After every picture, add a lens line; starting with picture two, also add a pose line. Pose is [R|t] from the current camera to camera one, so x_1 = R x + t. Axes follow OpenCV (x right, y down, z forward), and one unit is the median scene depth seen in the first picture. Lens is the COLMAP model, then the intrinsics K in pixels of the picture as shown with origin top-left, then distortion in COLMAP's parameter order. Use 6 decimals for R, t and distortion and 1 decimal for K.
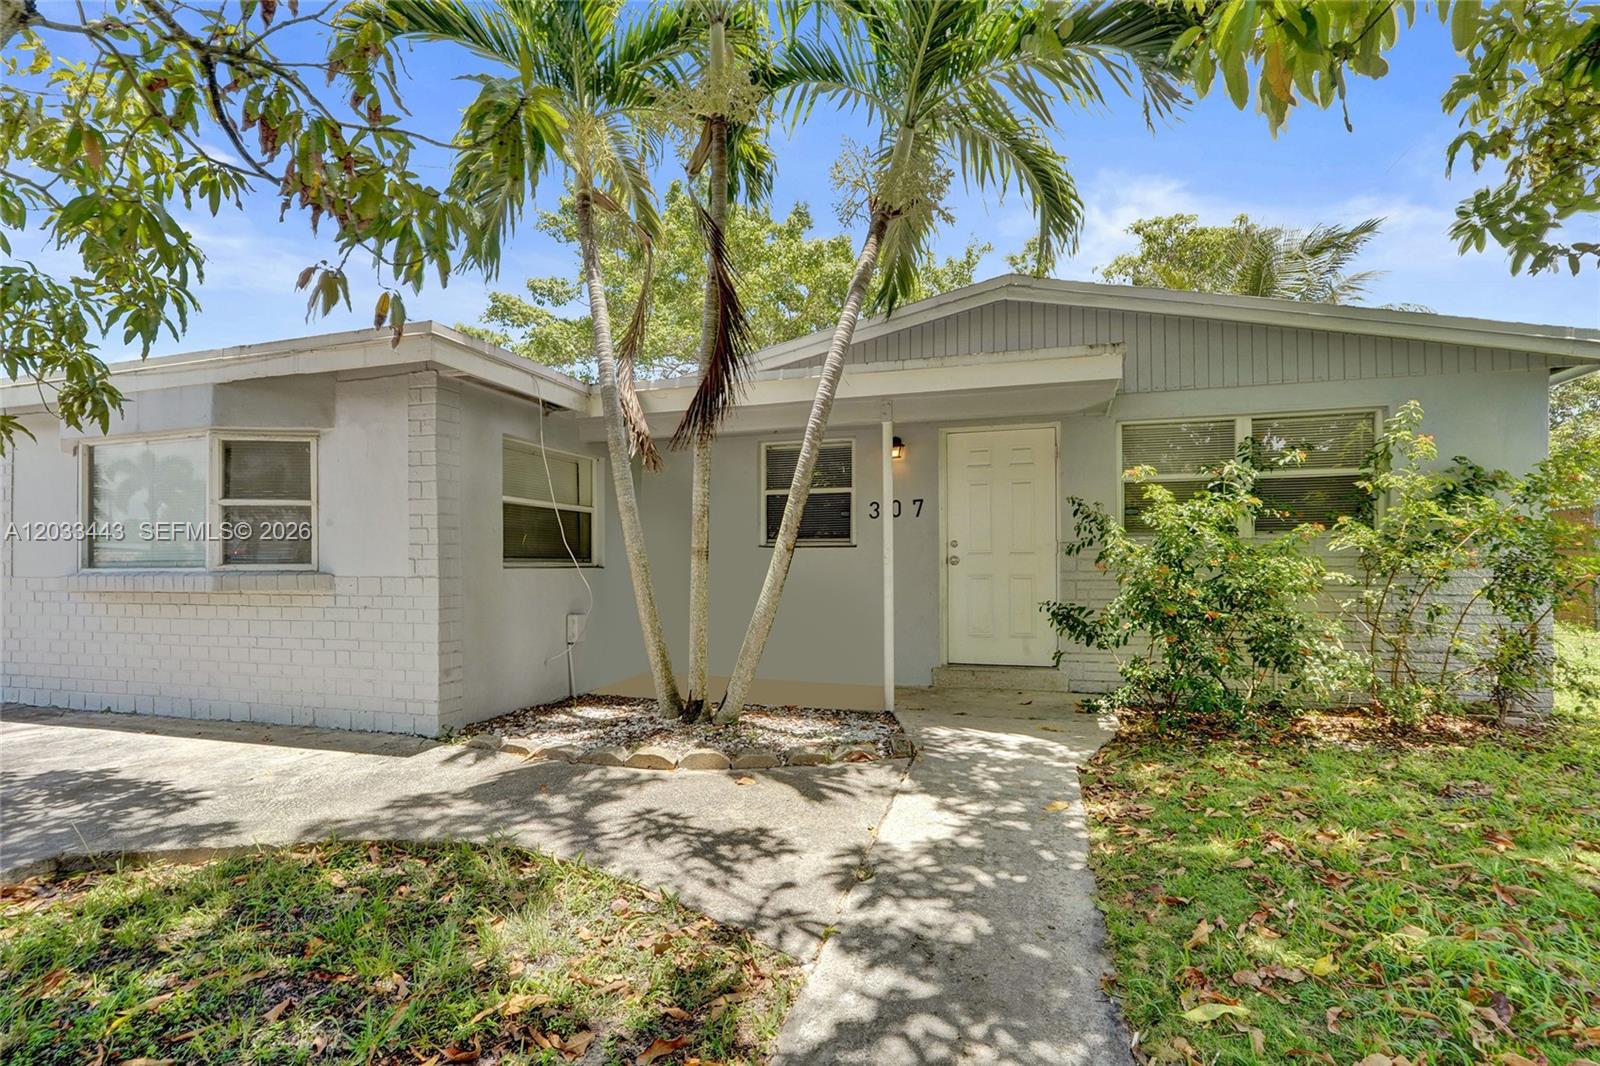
lens RADIAL K [[753.4, 0, 767.6], [0, 753.4, 549.6], [0, 0, 1]] dist [-0.004929, -0.000595]
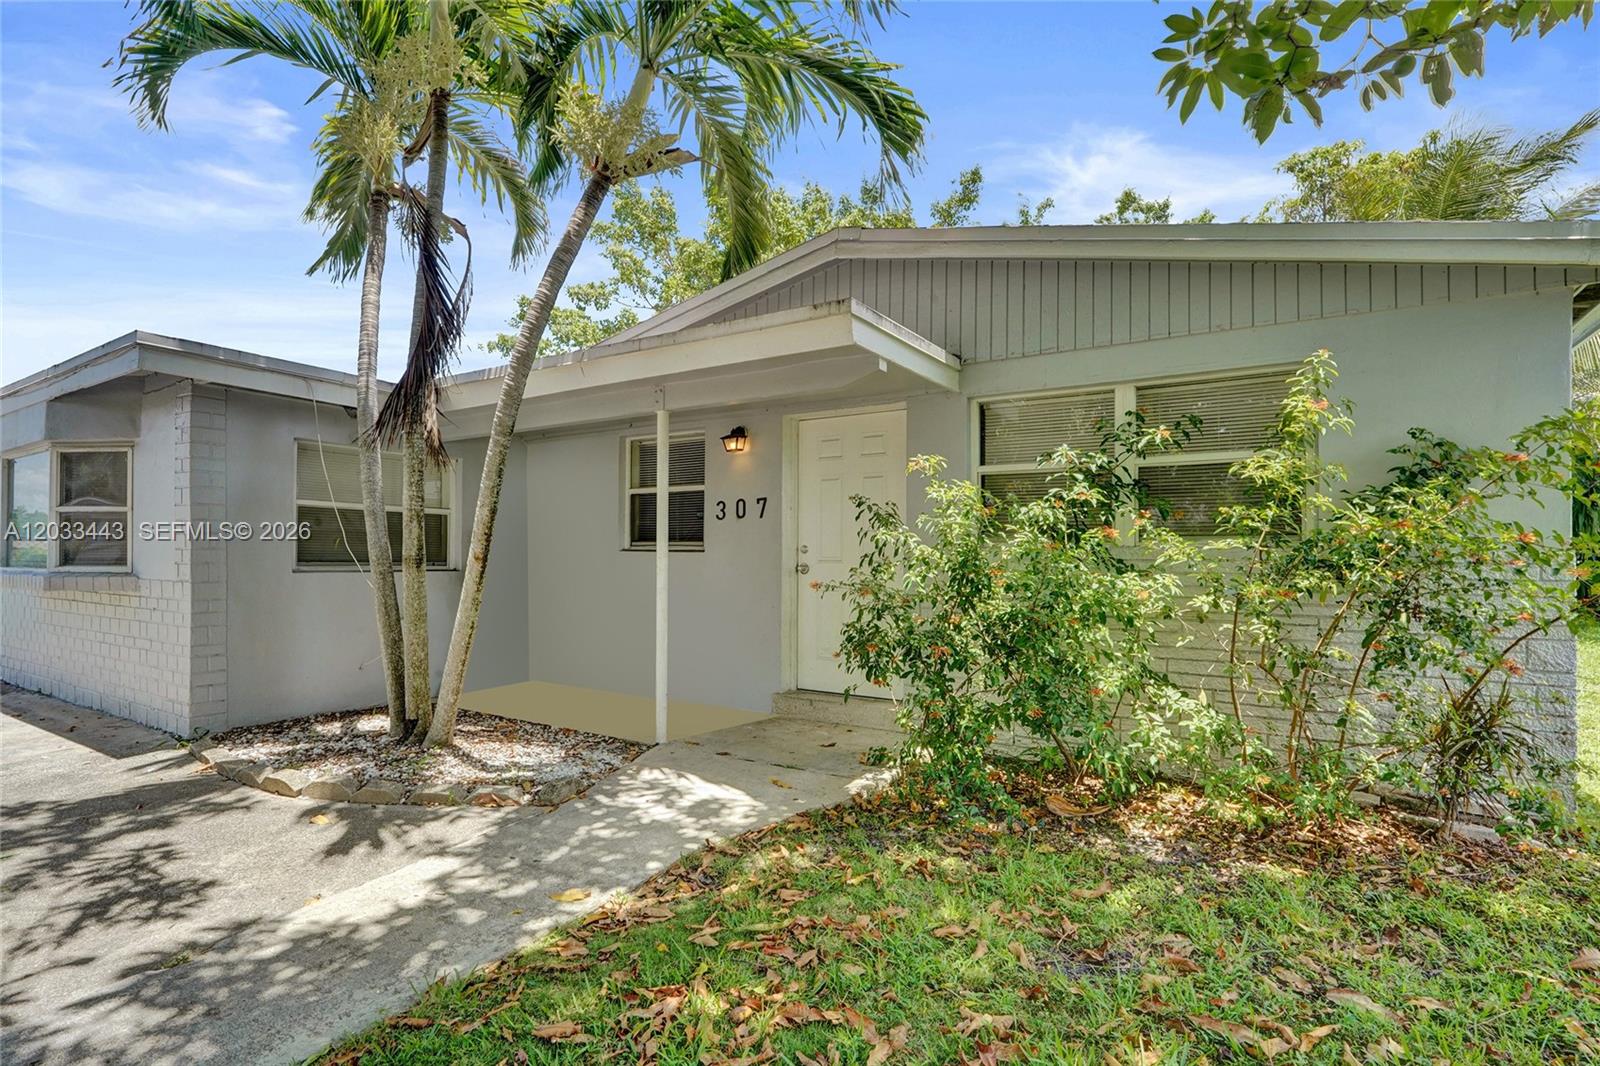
lens RADIAL K [[753.4, 0, 784.2], [0, 753.4, 539.9], [0, 0, 1]] dist [-0.004929, -0.000595]
pose [[0.968822, 0.003135, -0.247739, 0.630042], [-0.004987, 0.999964, -0.006846, -0.017950], [0.247709, 0.007868, 0.968803, 0.235281]]
